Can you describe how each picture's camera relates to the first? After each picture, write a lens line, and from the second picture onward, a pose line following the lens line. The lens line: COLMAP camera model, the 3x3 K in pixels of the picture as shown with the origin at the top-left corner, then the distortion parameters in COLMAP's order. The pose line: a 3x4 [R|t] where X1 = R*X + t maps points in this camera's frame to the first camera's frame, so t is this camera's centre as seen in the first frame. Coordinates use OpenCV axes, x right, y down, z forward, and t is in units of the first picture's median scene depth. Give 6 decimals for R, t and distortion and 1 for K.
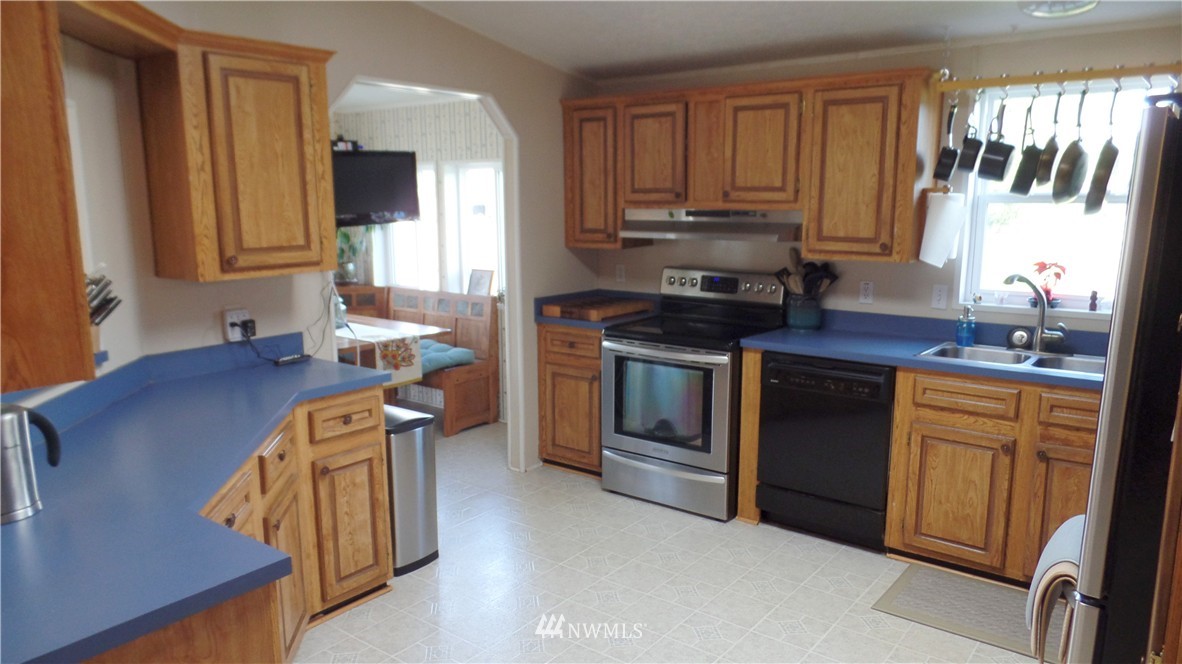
lens RADIAL K [[810.3, 0, 591.8], [0, 810.3, 332.1], [0, 0, 1]] dist [-0.004687, 0.008888]
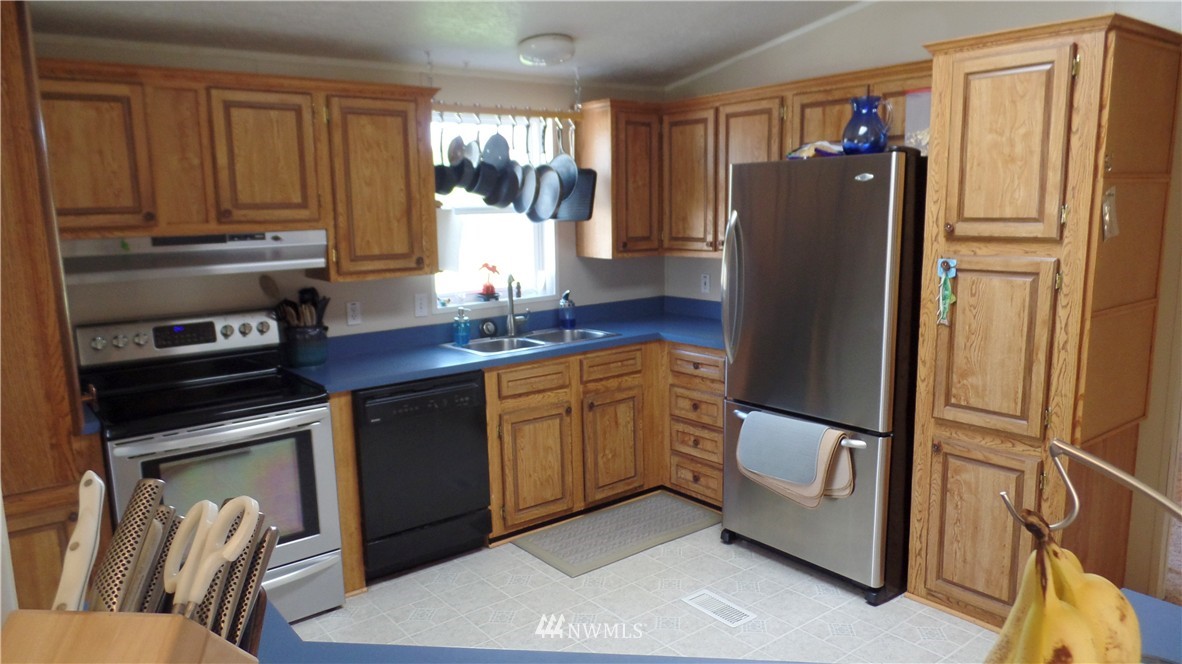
lens RADIAL K [[810.3, 0, 593.7], [0, 810.3, 334.8], [0, 0, 1]] dist [-0.004687, 0.008888]
pose [[0.247848, -0.158755, 0.955703, -0.602401], [0.185643, 0.975984, 0.113980, -0.096199], [-0.950846, 0.149170, 0.271367, 0.570252]]
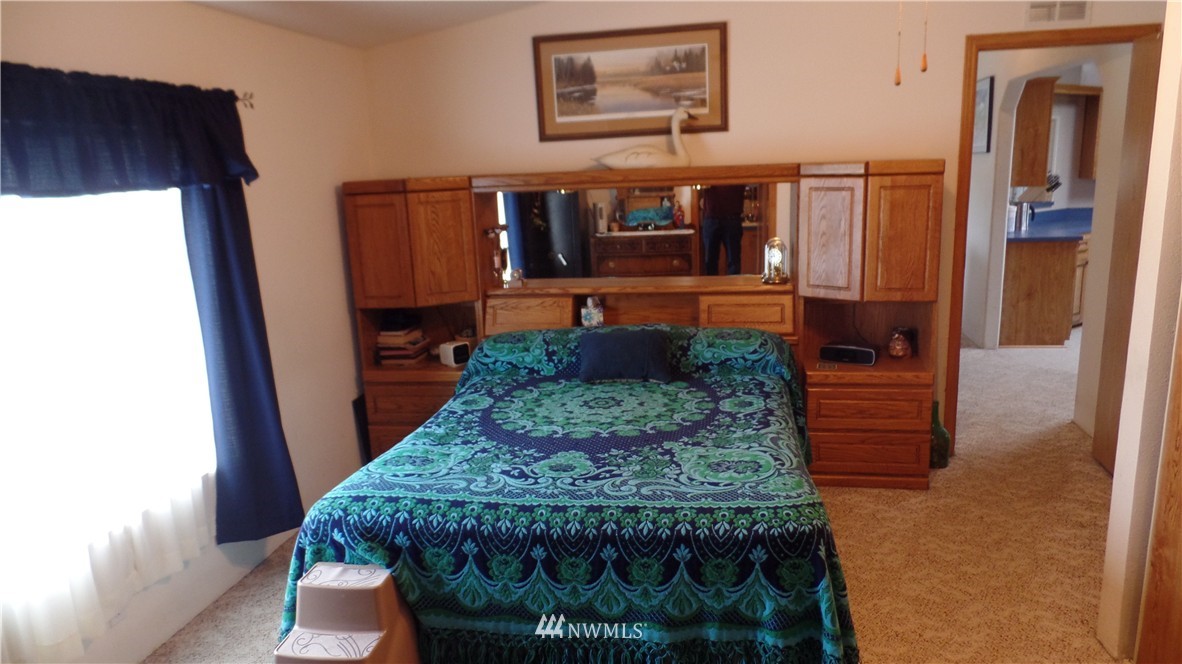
lens RADIAL K [[810.3, 0, 588.6], [0, 810.3, 335.5], [0, 0, 1]] dist [-0.004687, 0.008888]
pose [[0.456986, 0.174071, -0.872275, 0.755668], [-0.122124, 0.983655, 0.132317, 0.189197], [0.881050, 0.046058, 0.470775, -1.095283]]
